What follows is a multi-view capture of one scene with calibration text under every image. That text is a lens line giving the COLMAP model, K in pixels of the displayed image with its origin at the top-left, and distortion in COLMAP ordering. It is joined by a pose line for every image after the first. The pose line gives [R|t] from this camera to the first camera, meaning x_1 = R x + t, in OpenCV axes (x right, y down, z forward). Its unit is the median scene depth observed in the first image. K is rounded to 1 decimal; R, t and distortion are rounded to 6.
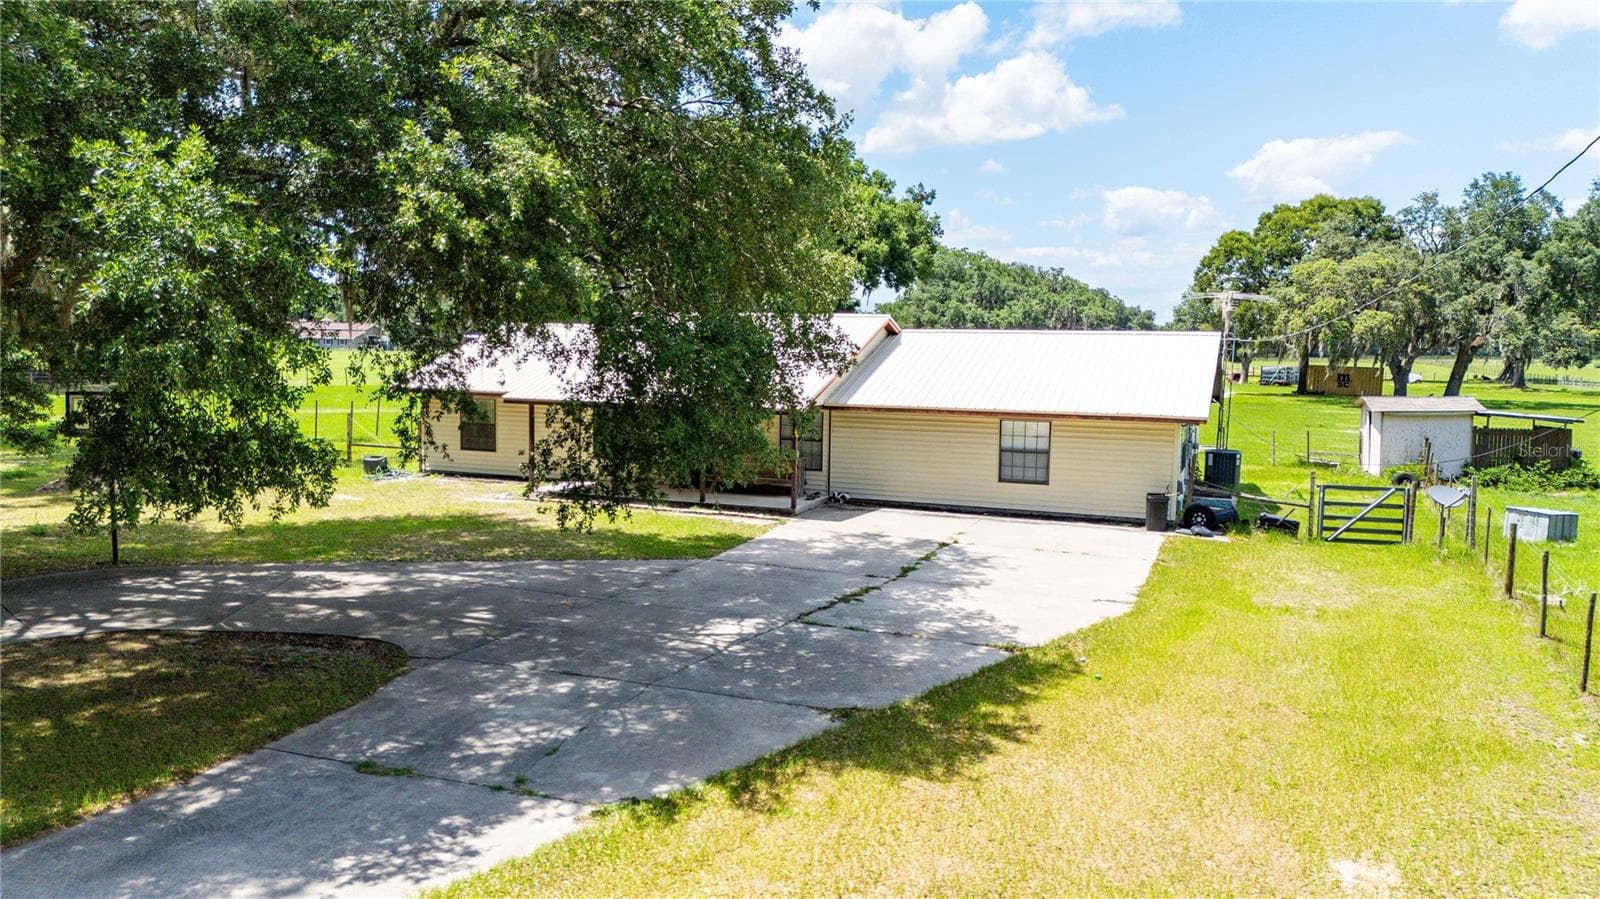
lens RADIAL K [[1172.8, 0, 796.0], [0, 1172.8, 450.7], [0, 0, 1]] dist [0.088579, -0.069449]
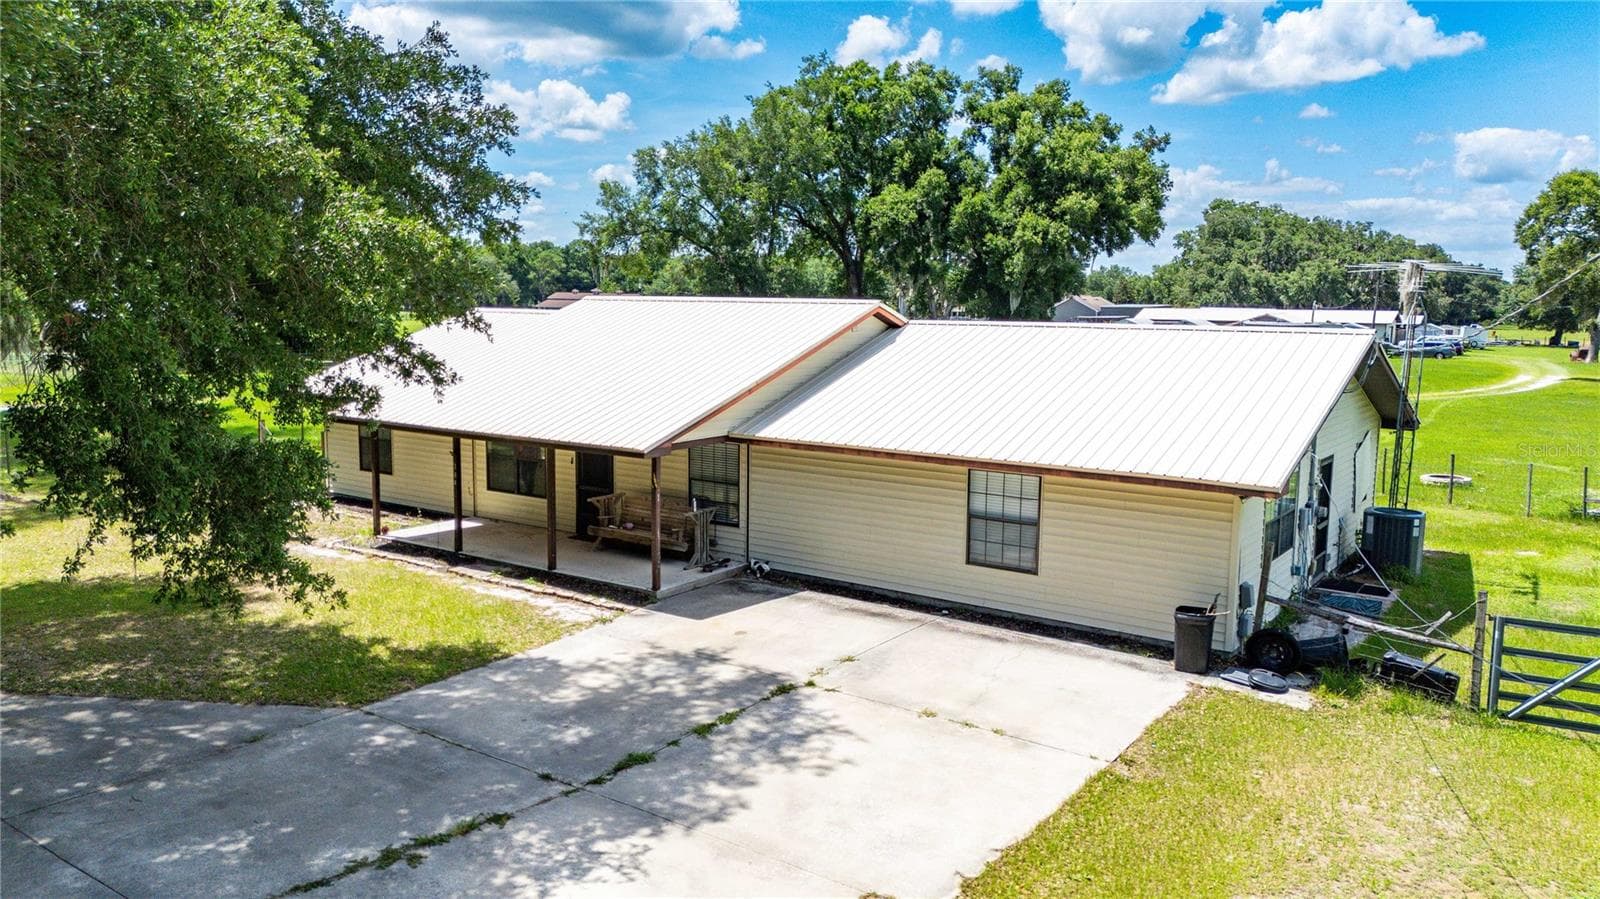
lens RADIAL K [[1185.5, 0, 800.4], [0, 1185.5, 433.6], [0, 0, 1]] dist [0.050798, -0.001259]
pose [[0.971083, 0.023048, -0.237627, 0.080184], [-0.019524, 0.999662, 0.017170, -0.018395], [0.237943, -0.012034, 0.971205, 0.117579]]
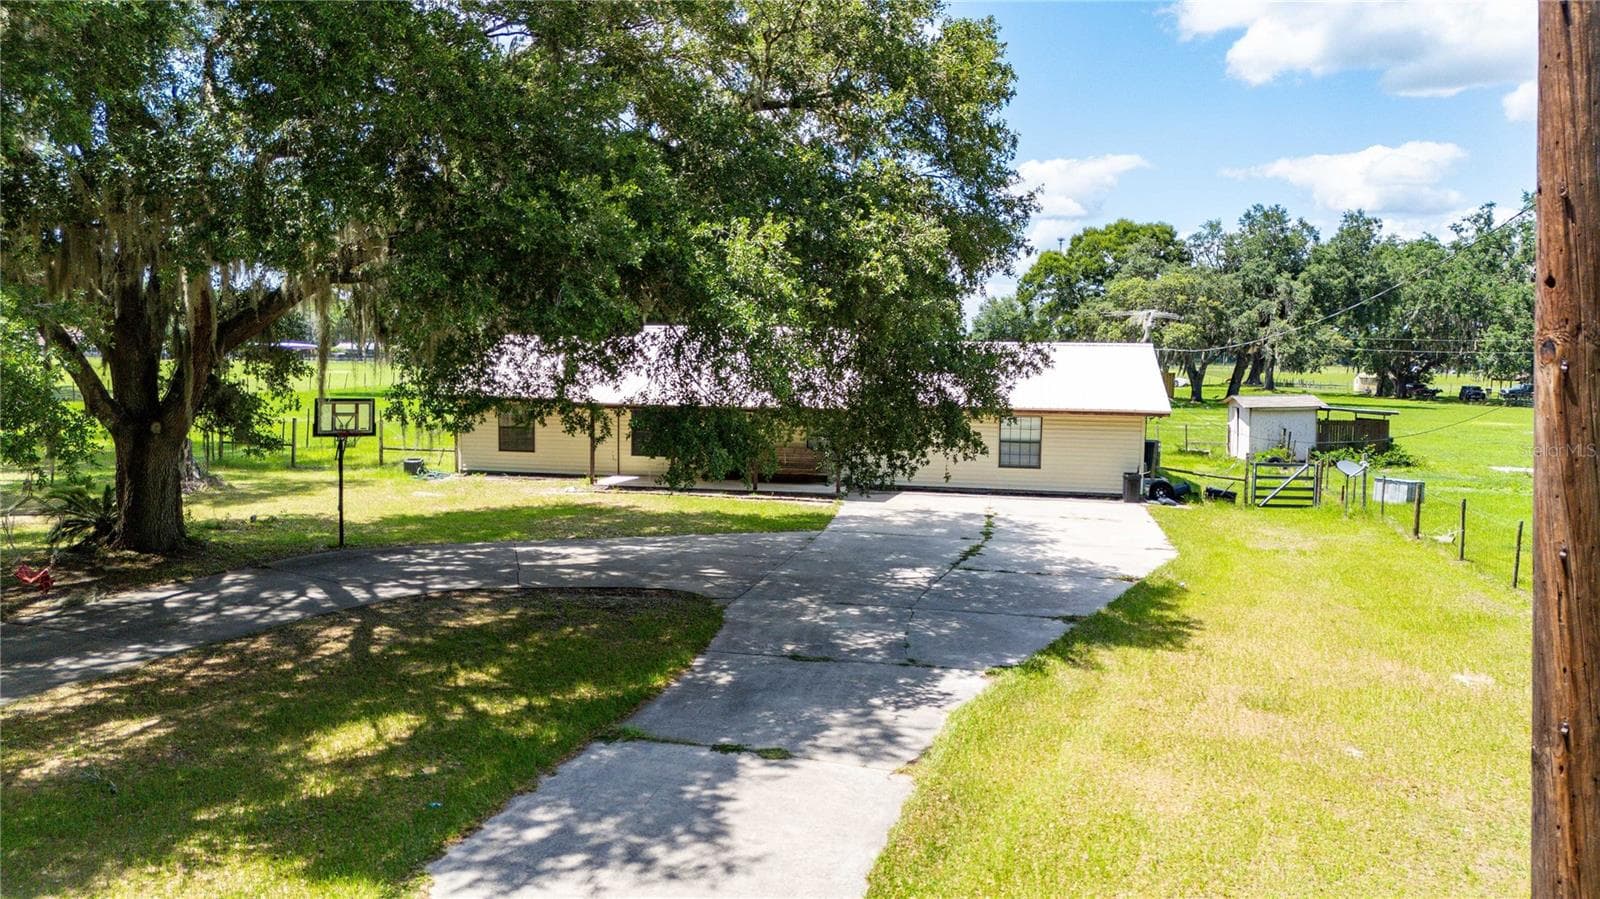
lens RADIAL K [[1172.8, 0, 796.0], [0, 1172.8, 450.7], [0, 0, 1]] dist [0.088579, -0.069449]
pose [[0.982938, -0.017383, 0.183116, -0.086643], [0.018525, 0.999818, -0.004527, 0.003747], [-0.183004, 0.007842, 0.983081, -0.052811]]
